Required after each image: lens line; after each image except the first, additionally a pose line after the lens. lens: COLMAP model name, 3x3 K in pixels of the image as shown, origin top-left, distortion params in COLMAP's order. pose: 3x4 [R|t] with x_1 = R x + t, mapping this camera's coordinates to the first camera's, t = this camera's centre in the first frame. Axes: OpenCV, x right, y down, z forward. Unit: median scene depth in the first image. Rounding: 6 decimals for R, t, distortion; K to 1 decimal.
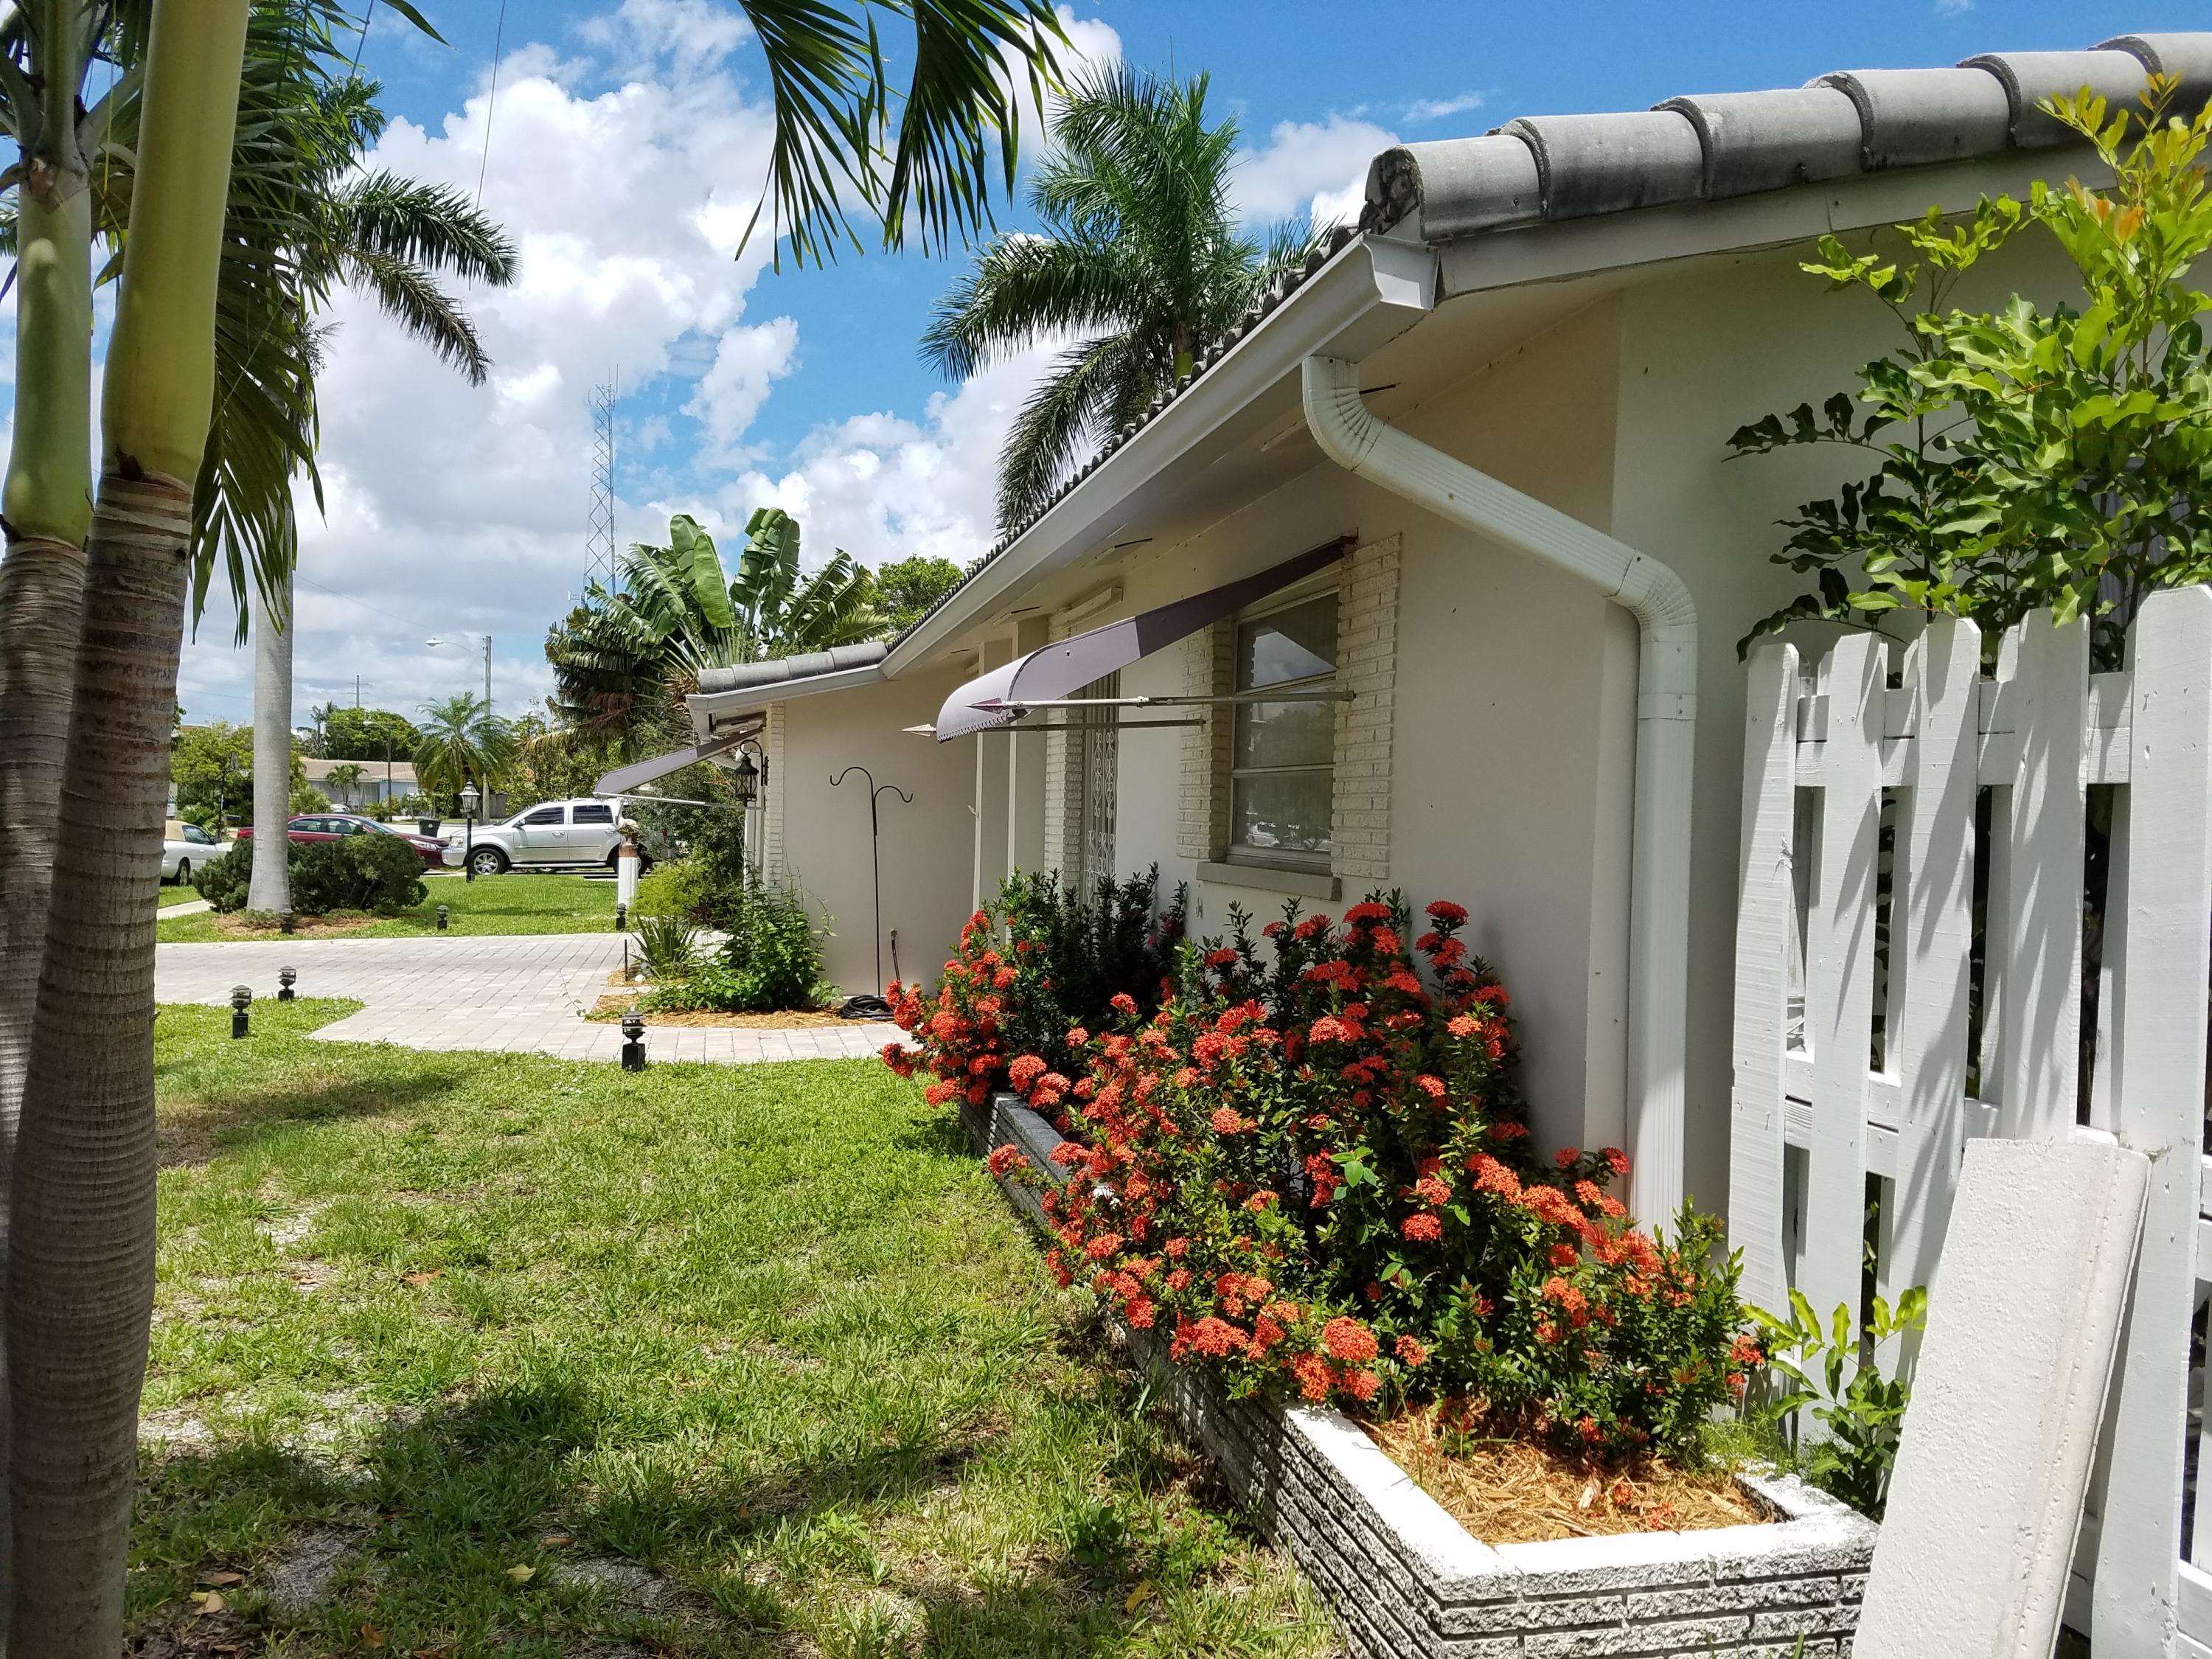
lens RADIAL K [[1711.1, 0, 1096.2], [0, 1711.1, 826.0], [0, 0, 1]] dist [0.185309, -0.363586]
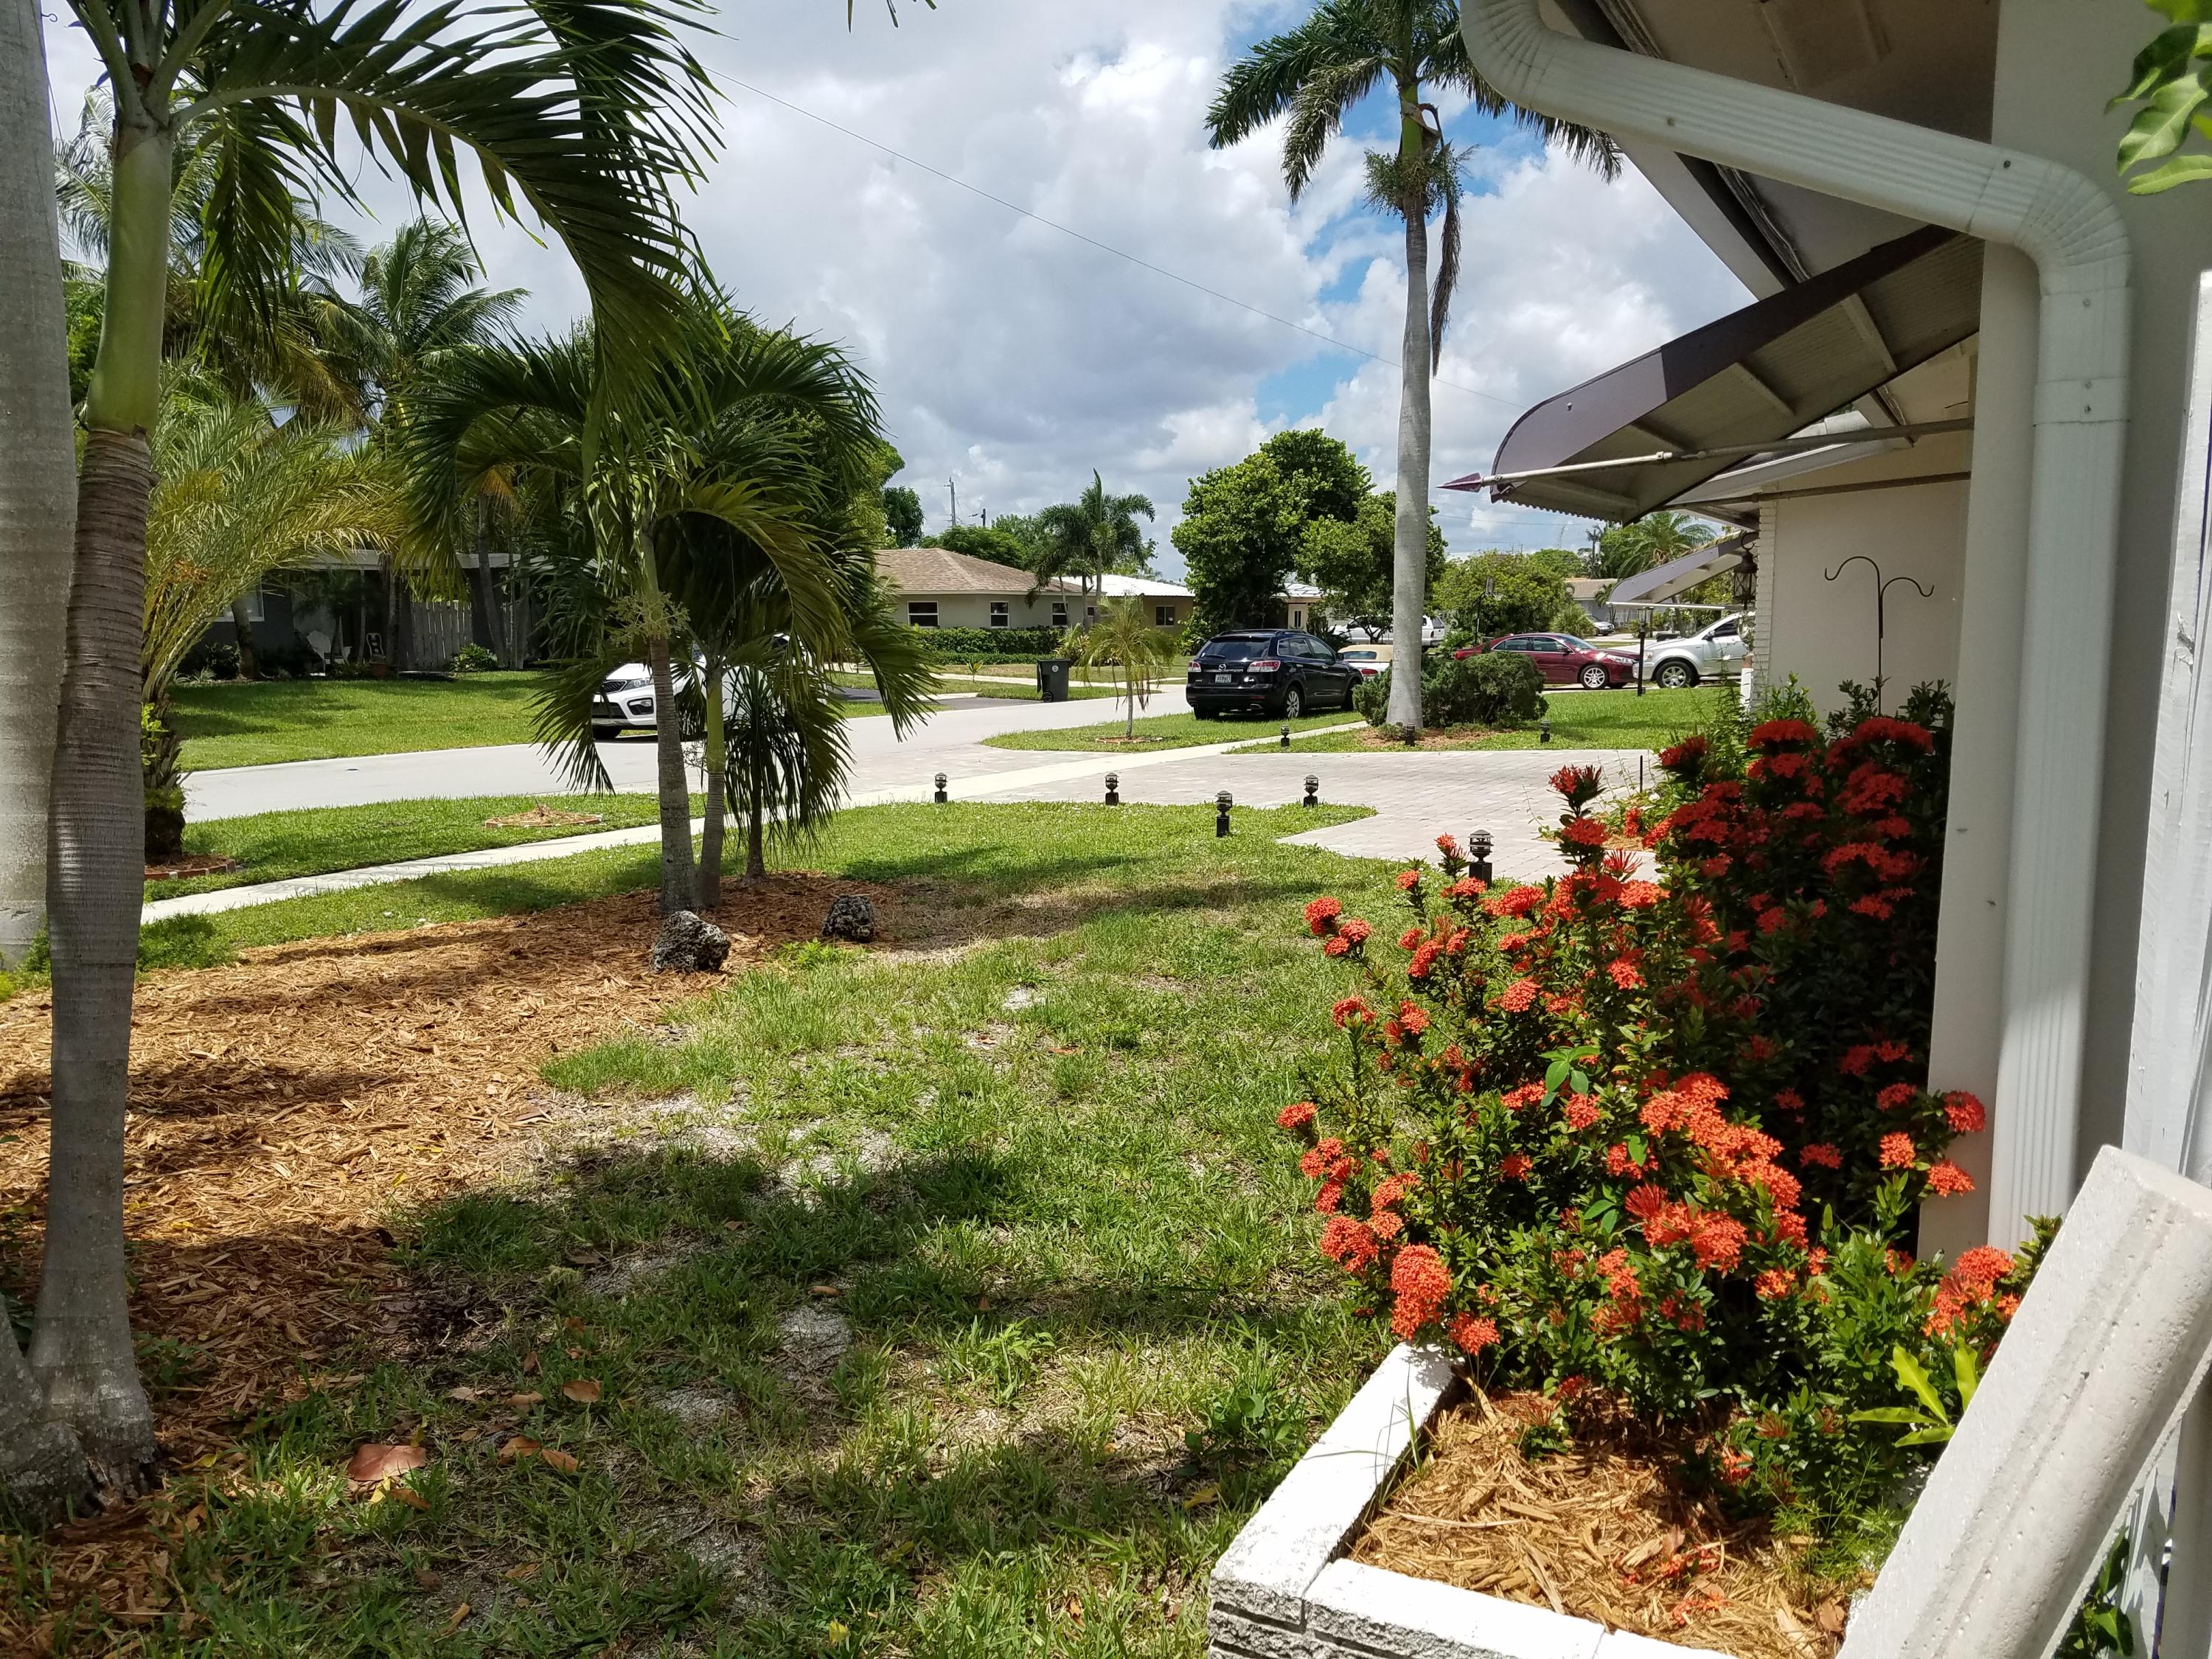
lens RADIAL K [[1685.2, 0, 1109.4], [0, 1685.2, 902.1], [0, 0, 1]] dist [0.136741, -0.266876]
pose [[0.751202, 0.072574, -0.656070, 0.186230], [0.028221, 0.989497, 0.141771, 0.004132], [0.659469, -0.125013, 0.741264, 0.121685]]
